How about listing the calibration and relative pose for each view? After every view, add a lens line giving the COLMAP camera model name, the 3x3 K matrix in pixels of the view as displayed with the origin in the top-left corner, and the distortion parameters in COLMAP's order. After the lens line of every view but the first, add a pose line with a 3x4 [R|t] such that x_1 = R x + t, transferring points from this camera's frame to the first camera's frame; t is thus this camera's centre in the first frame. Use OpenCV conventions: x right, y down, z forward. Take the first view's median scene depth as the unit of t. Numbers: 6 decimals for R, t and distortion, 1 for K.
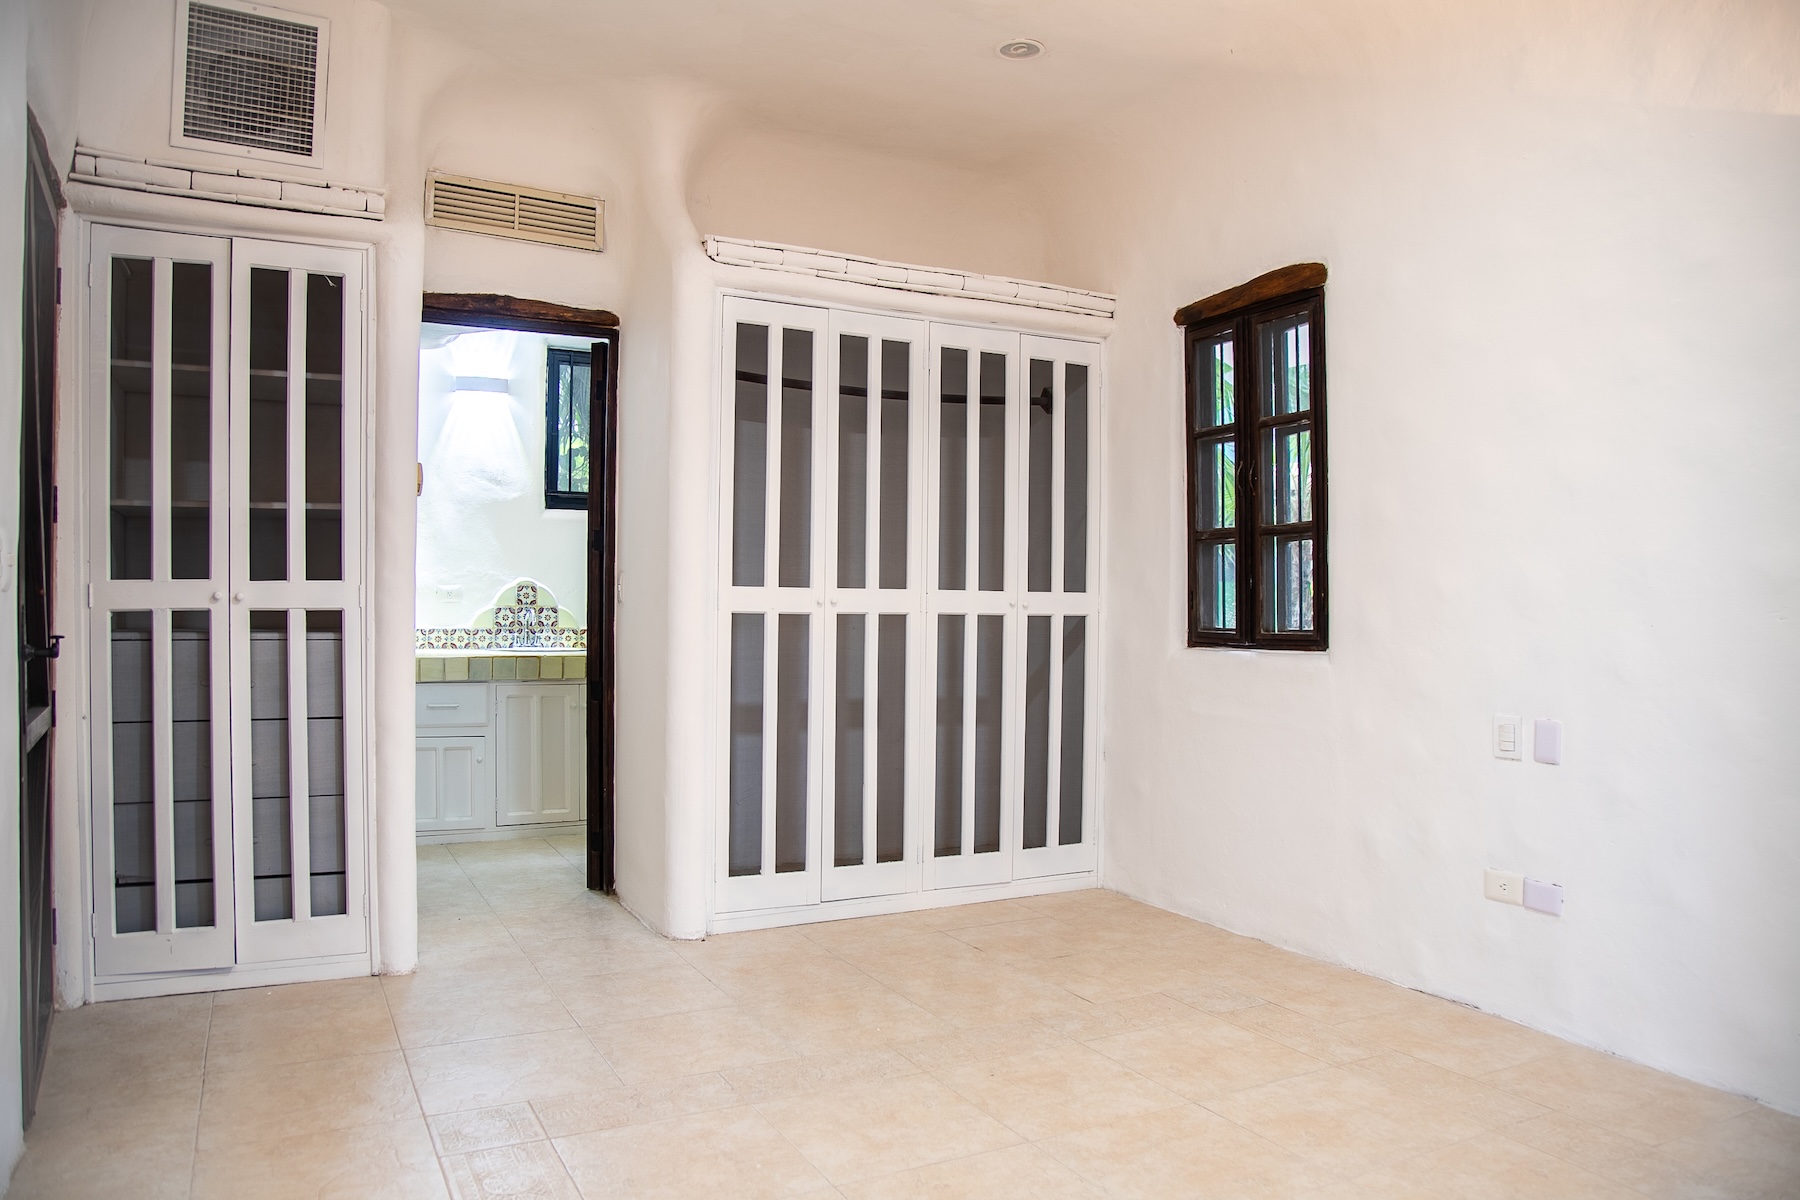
lens RADIAL K [[1251.9, 0, 902.5], [0, 1251.9, 597.2], [0, 0, 1]] dist [-0.116043, 0.058960]
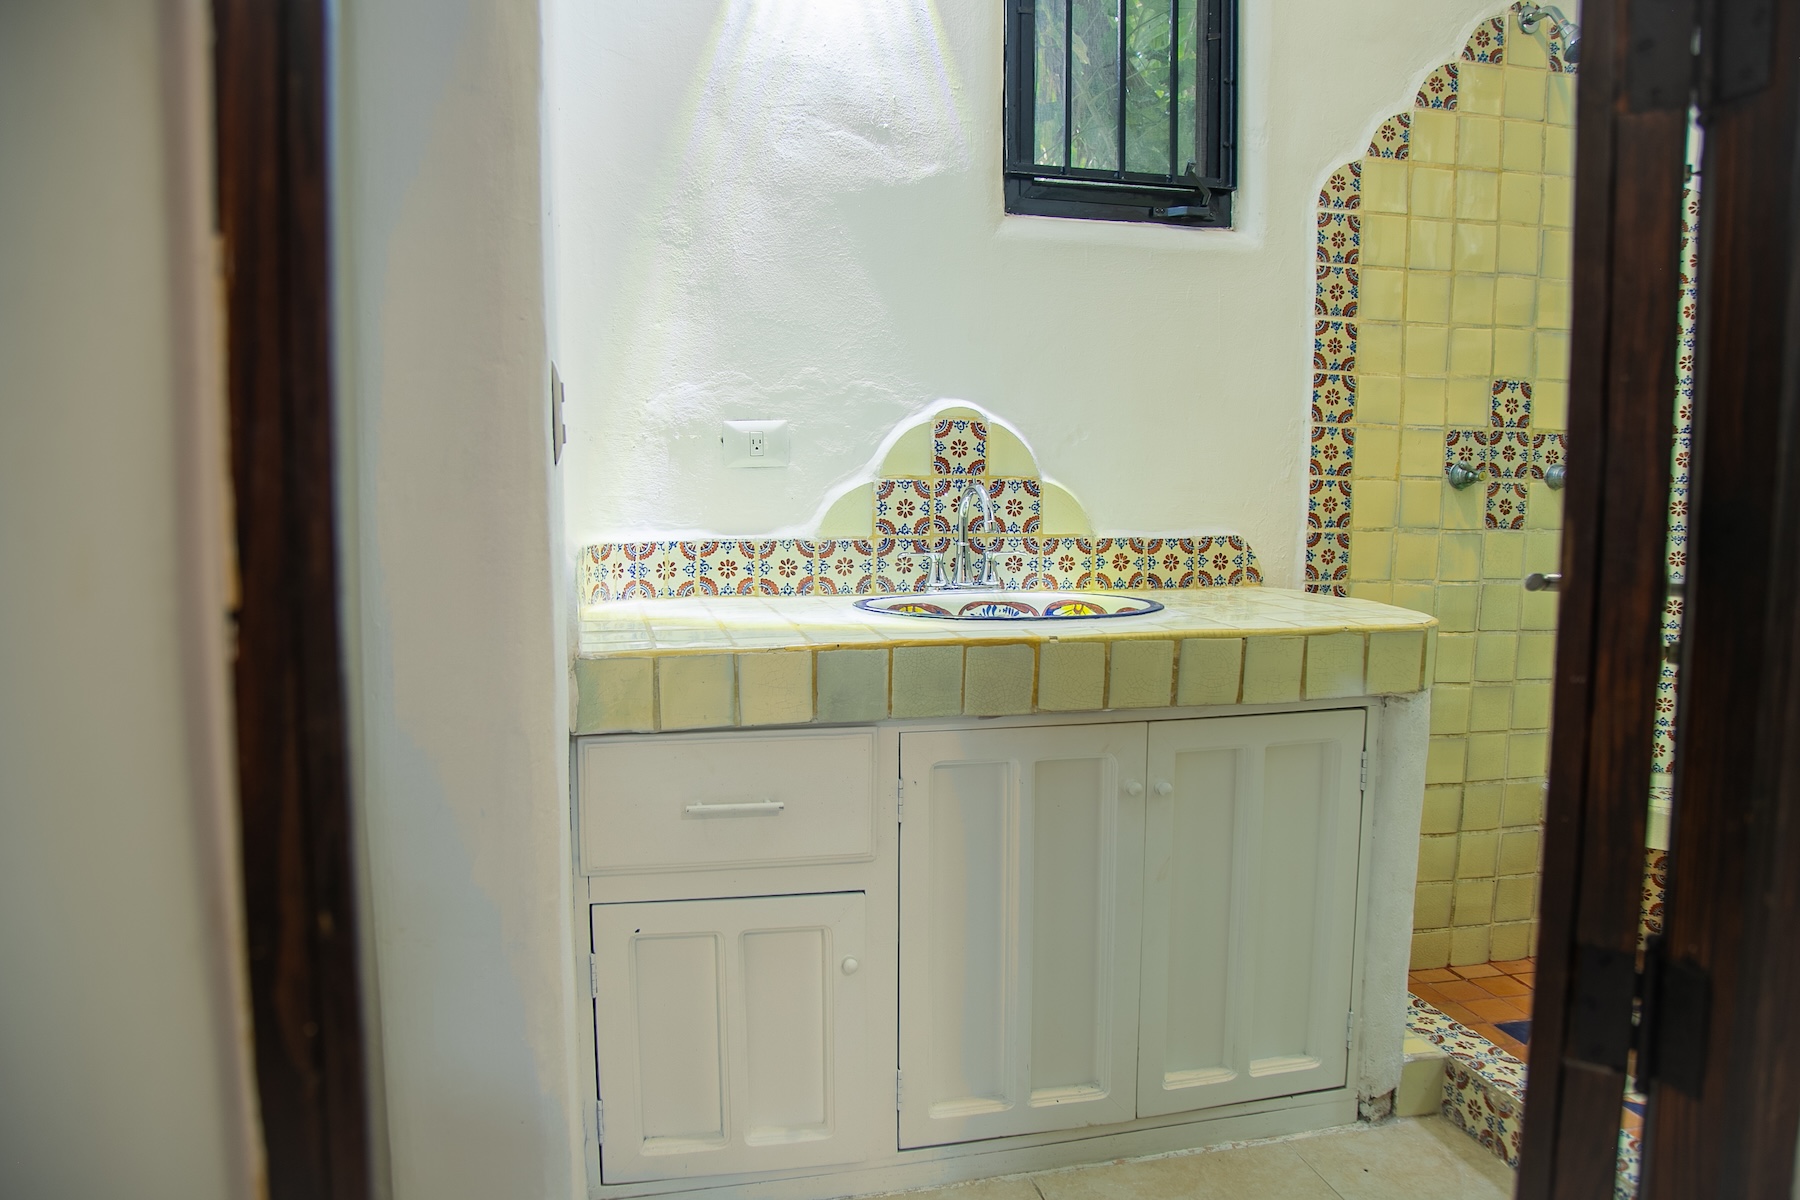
lens RADIAL K [[1251.9, 0, 894.9], [0, 1251.9, 599.2], [0, 0, 1]] dist [-0.116043, 0.058960]
pose [[0.966778, 0.020076, -0.254826, -0.228535], [0.006623, 0.994609, 0.103482, 0.004733], [0.255530, -0.101732, 0.961434, 0.639484]]
